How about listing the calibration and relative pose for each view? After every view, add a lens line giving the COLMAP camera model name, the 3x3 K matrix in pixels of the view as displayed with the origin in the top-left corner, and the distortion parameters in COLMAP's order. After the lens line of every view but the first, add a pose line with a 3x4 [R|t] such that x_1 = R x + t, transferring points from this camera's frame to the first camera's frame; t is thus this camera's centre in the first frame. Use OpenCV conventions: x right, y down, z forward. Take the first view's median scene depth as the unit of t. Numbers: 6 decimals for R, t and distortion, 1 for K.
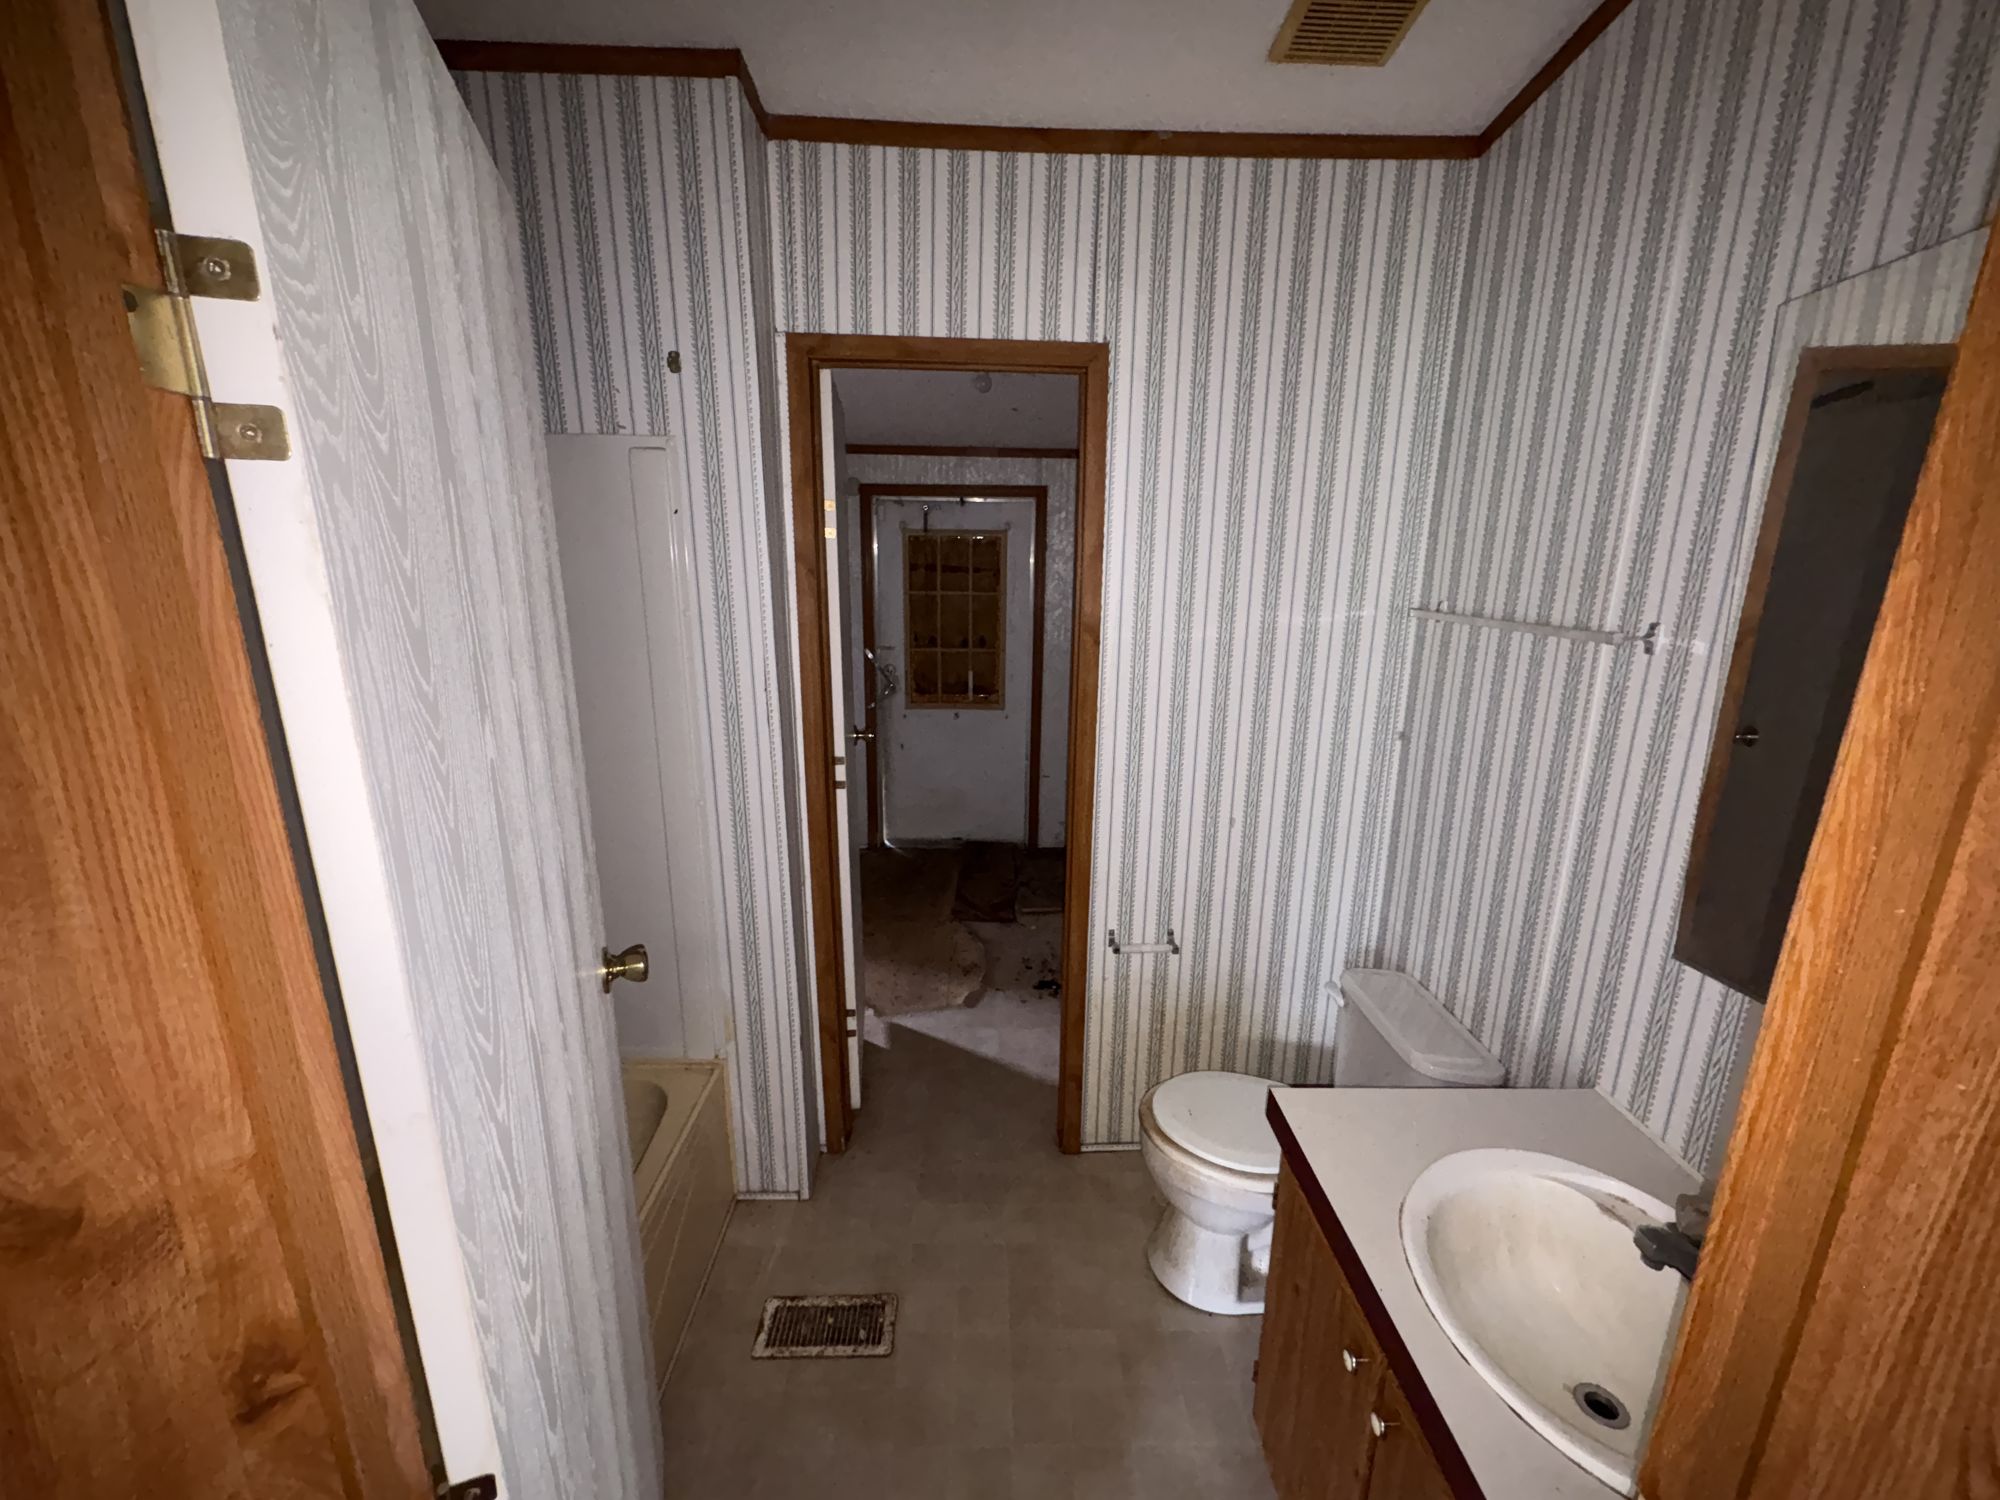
lens RADIAL K [[792.7, 0, 1004.6], [0, 792.7, 749.8], [0, 0, 1]] dist [-0.000375, -0.000110]
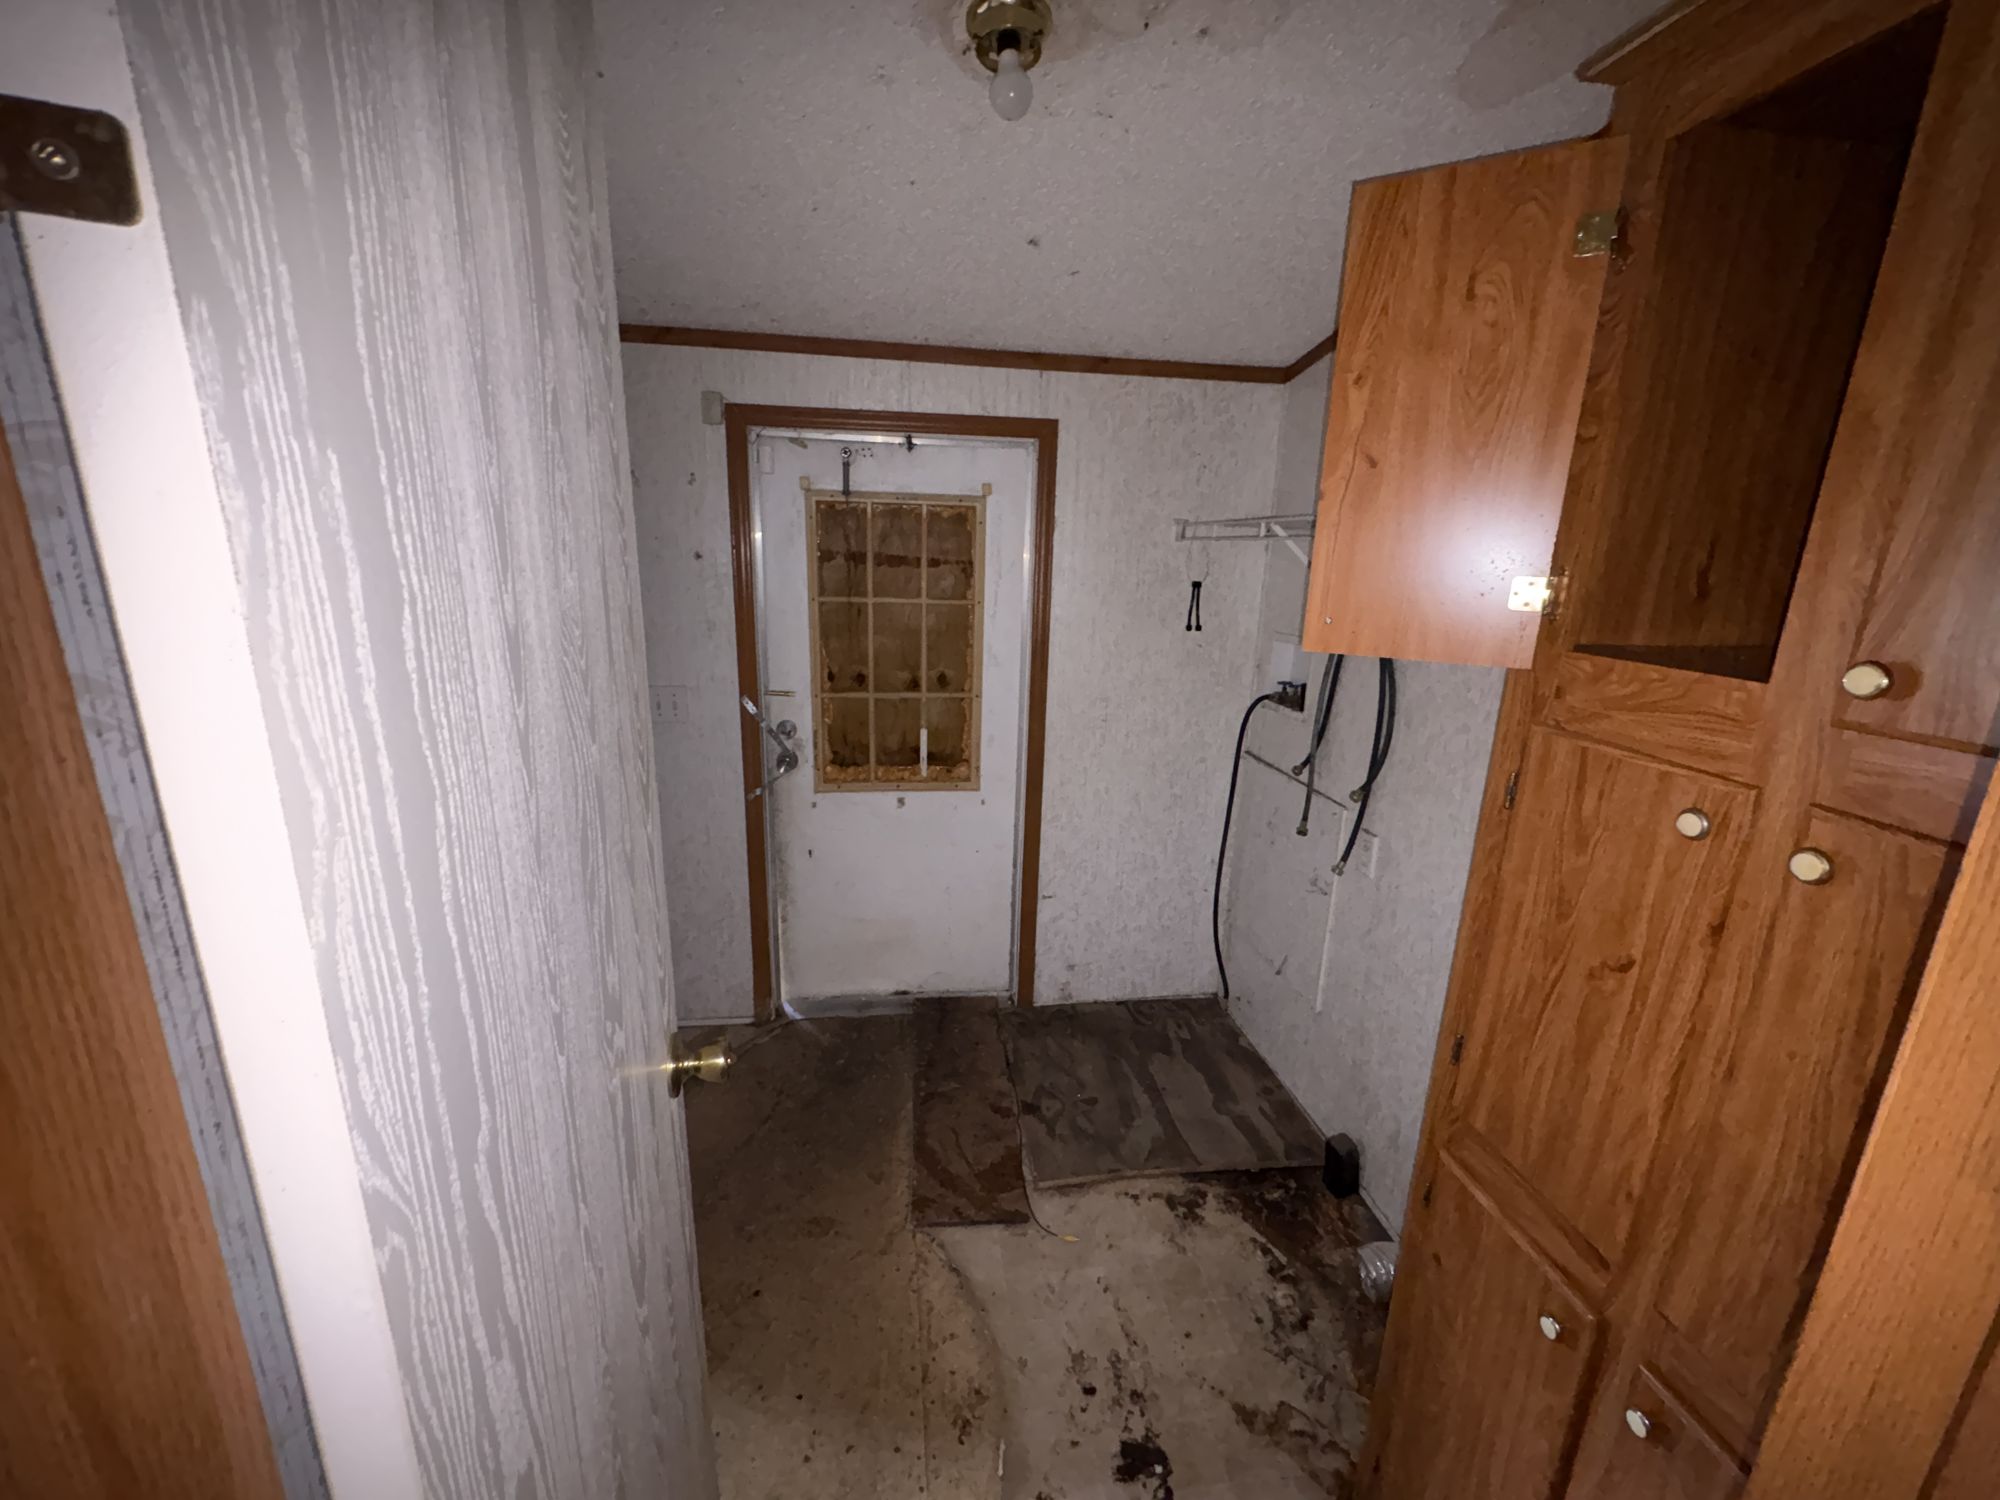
lens RADIAL K [[792.7, 0, 1008.7], [0, 792.7, 743.7], [0, 0, 1]] dist [-0.000375, -0.000110]
pose [[0.992550, -0.014560, 0.120966, -0.127958], [0.014037, 0.999888, 0.005177, -0.222822], [-0.121027, -0.003440, 0.992643, 0.962662]]
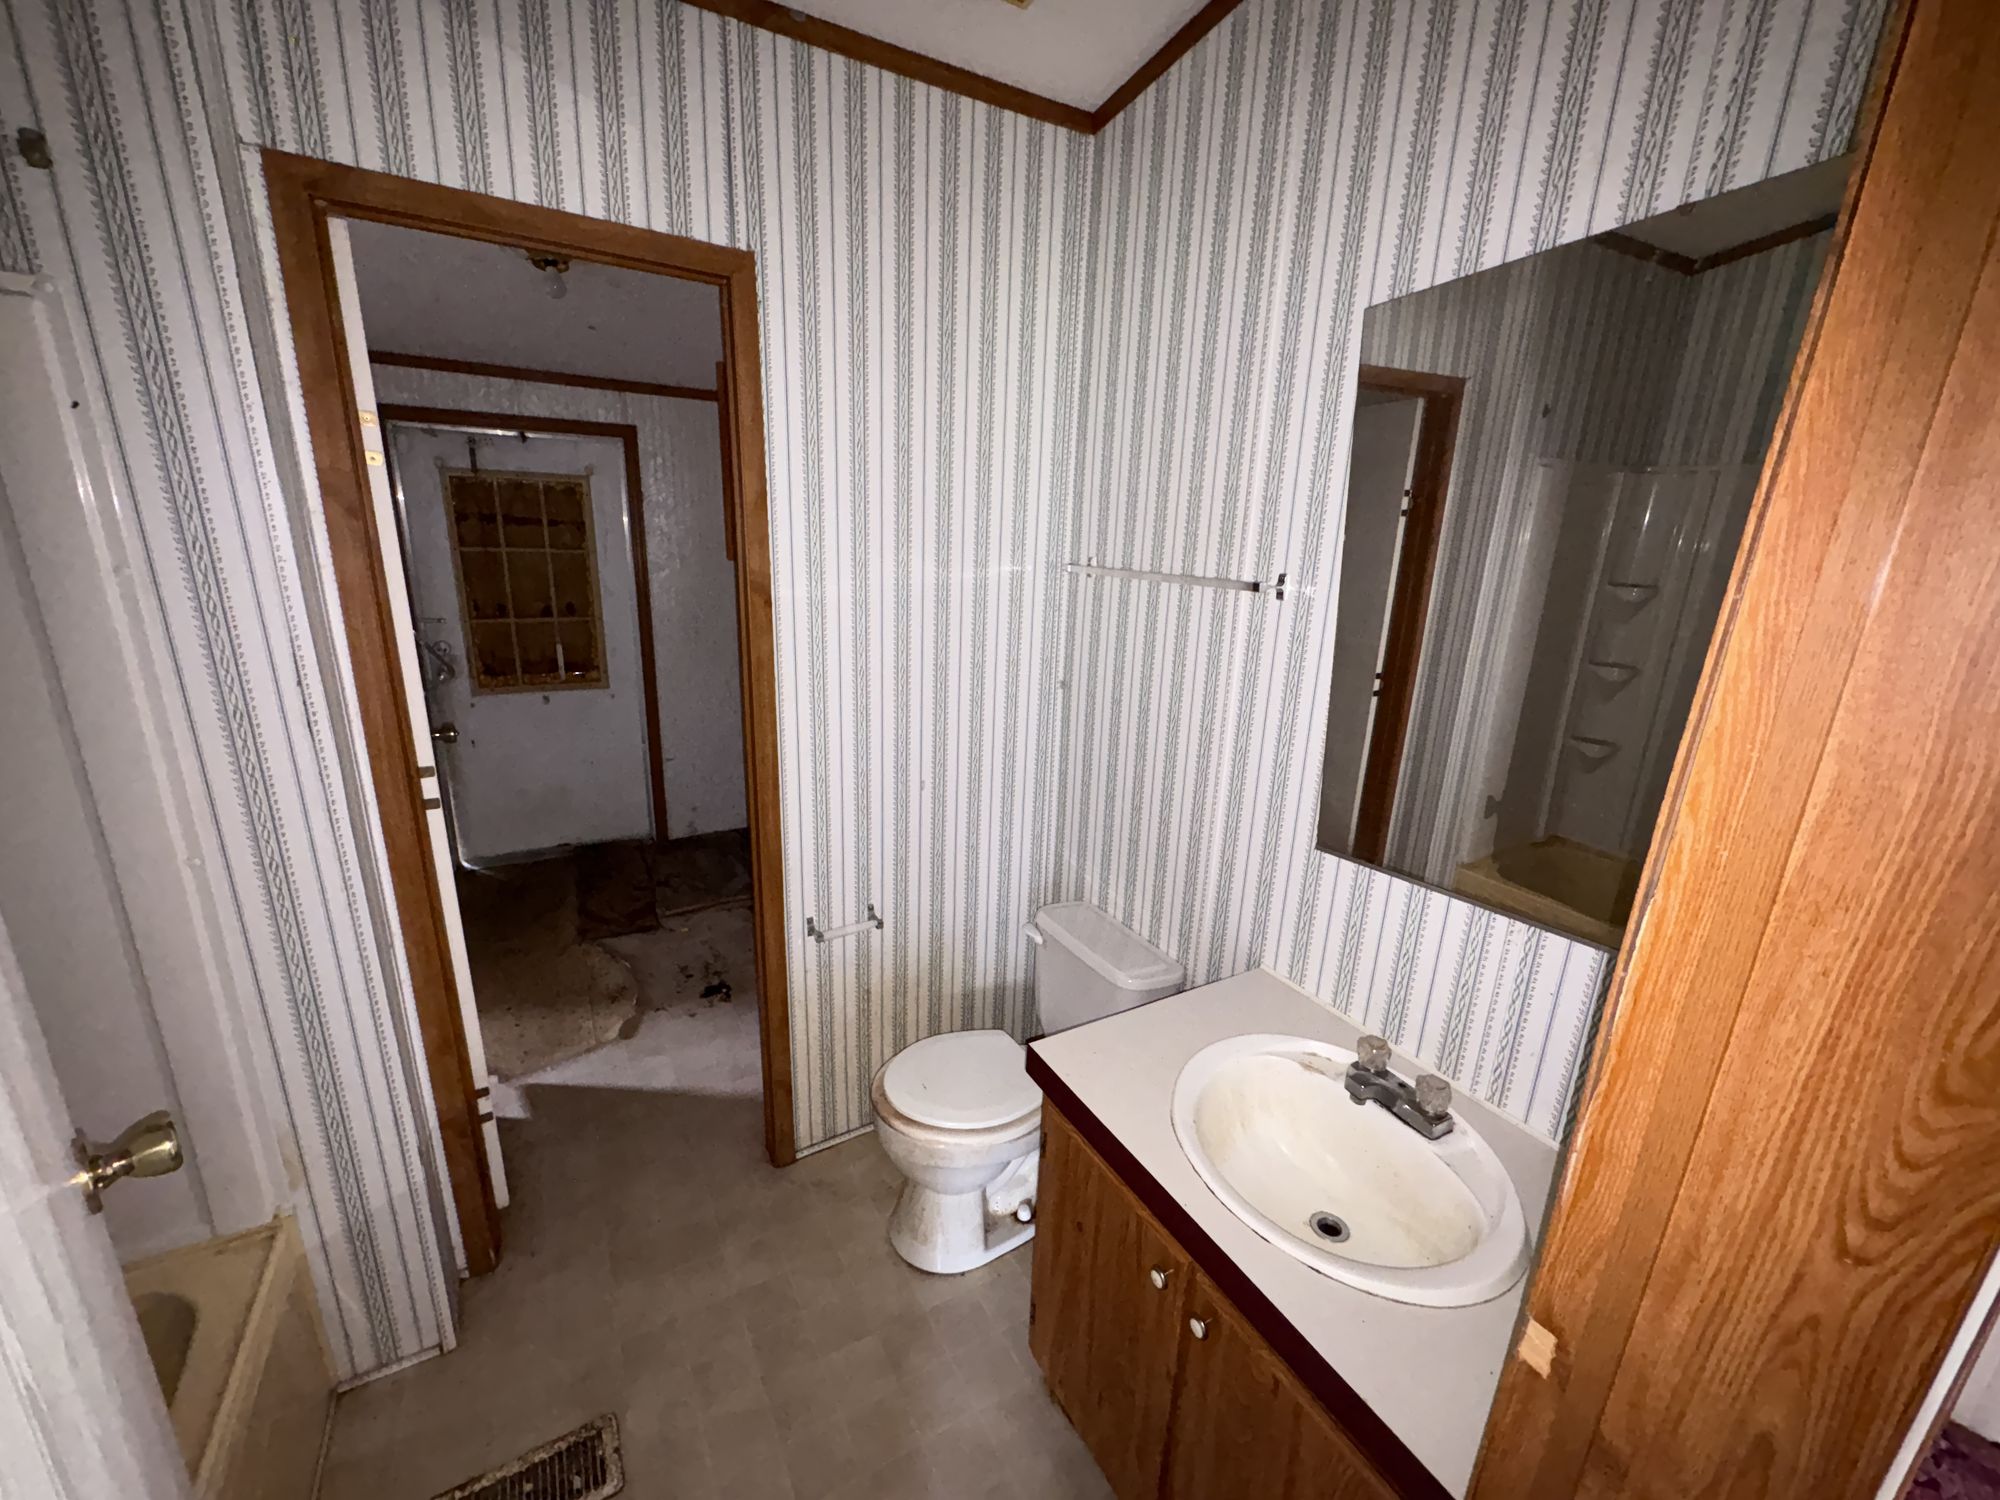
lens RADIAL K [[792.7, 0, 1002.3], [0, 792.7, 749.9], [0, 0, 1]] dist [-0.000375, -0.000110]
pose [[0.876540, -0.110189, 0.468546, -0.090891], [0.088901, 0.993758, 0.067391, -0.010135], [-0.473047, -0.017416, 0.880865, 0.100888]]
